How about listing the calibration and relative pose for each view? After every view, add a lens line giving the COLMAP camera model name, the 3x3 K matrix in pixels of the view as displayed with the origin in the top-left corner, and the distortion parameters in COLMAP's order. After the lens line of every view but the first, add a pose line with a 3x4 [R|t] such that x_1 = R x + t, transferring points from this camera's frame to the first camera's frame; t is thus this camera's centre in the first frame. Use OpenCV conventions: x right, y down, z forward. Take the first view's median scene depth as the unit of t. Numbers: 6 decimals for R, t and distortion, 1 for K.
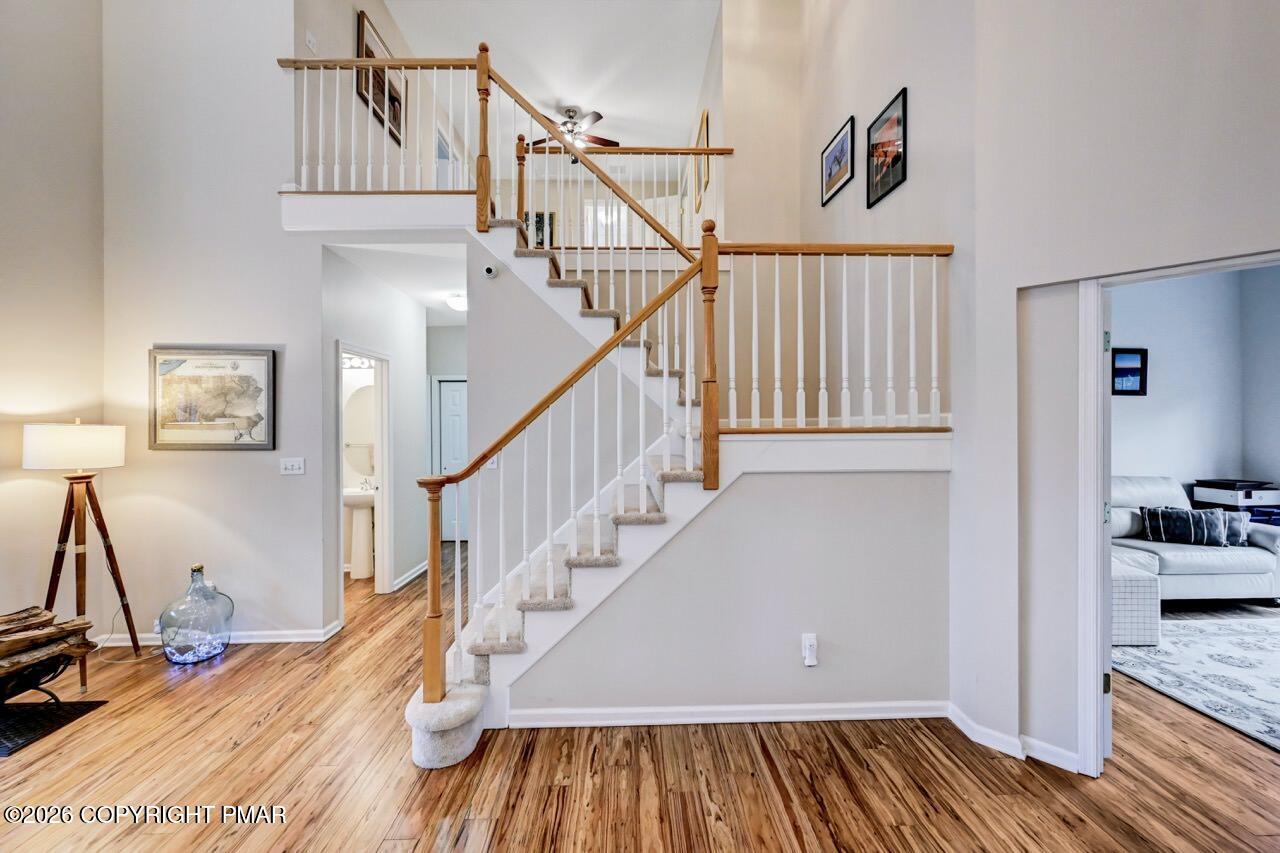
lens RADIAL K [[505.1, 0, 635.5], [0, 505.1, 420.7], [0, 0, 1]] dist [-0.002679, 0.000691]
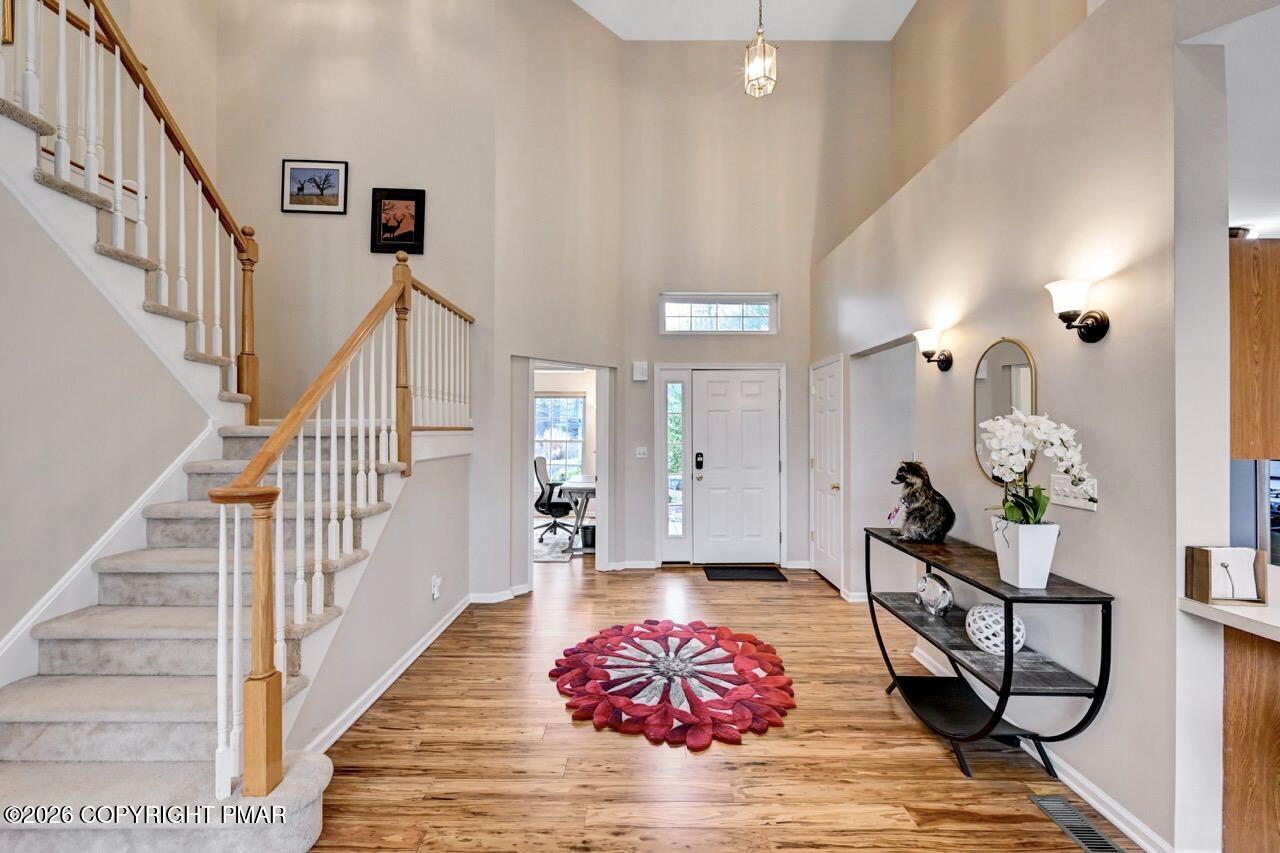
lens RADIAL K [[505.1, 0, 643.3], [0, 505.1, 431.4], [0, 0, 1]] dist [-0.002679, 0.000691]
pose [[0.024338, 0.001440, 0.999703, -0.741794], [-0.006232, 0.999980, -0.001289, 0.018300], [-0.999684, -0.006199, 0.024346, 0.287408]]
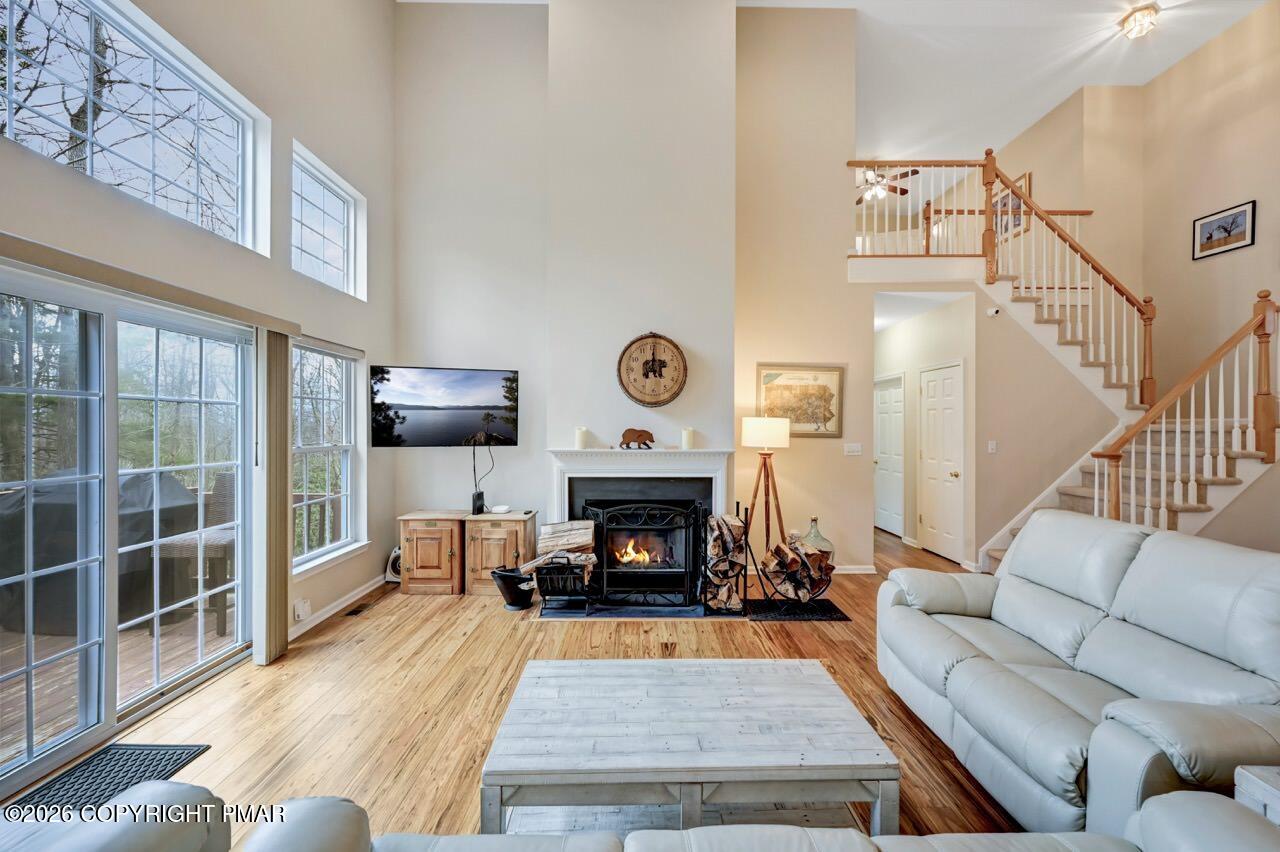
lens RADIAL K [[505.1, 0, 638.2], [0, 505.1, 422.7], [0, 0, 1]] dist [-0.002679, 0.000691]
pose [[0.999731, 0.009337, -0.021217, -1.251793], [-0.009341, 0.999956, -0.000113, 0.020687], [0.021215, 0.000312, 0.999775, -0.423425]]
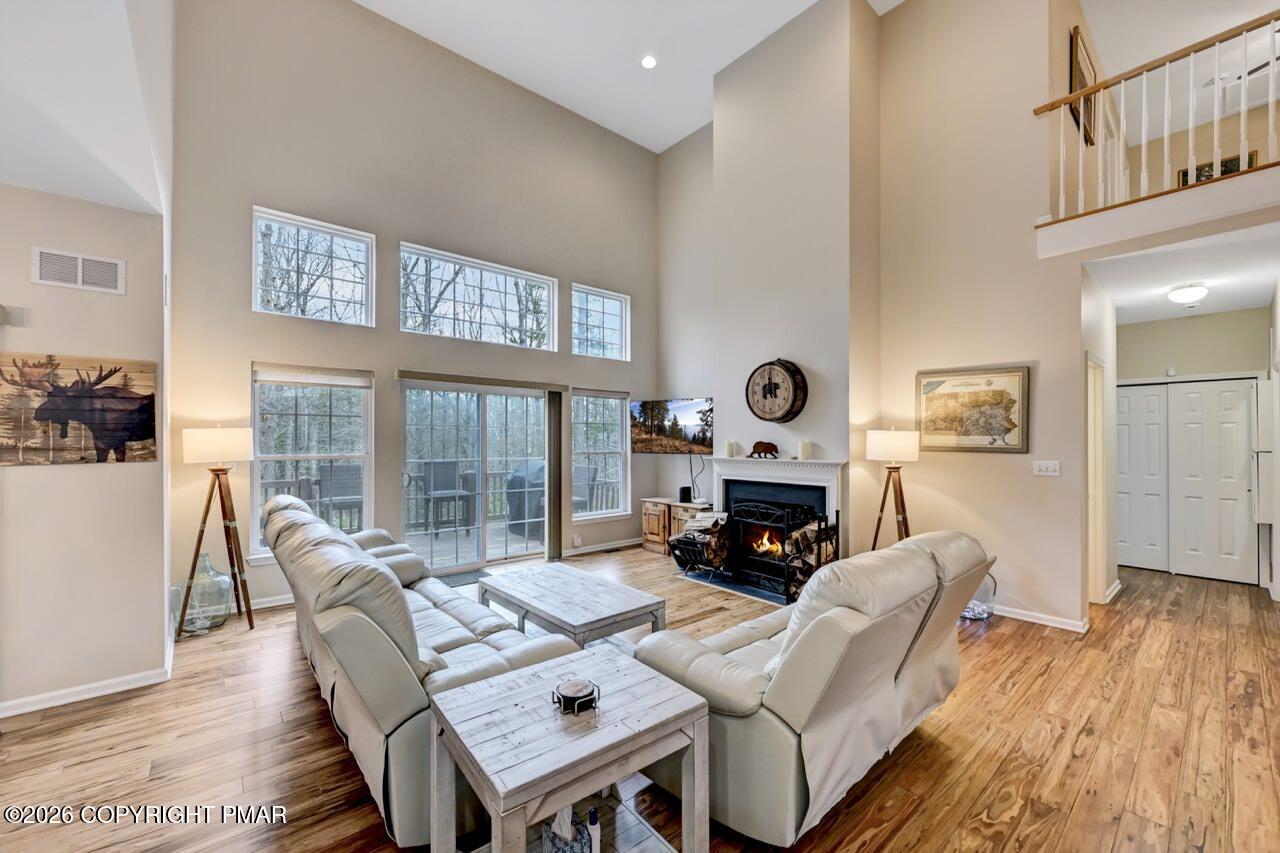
lens RADIAL K [[505.1, 0, 646.6], [0, 505.1, 435.4], [0, 0, 1]] dist [-0.002679, 0.000691]
pose [[0.635532, 0.001576, -0.772073, -0.380779], [-0.000405, 0.999998, 0.001708, 0.015529], [0.772074, -0.000773, 0.635532, -0.394858]]
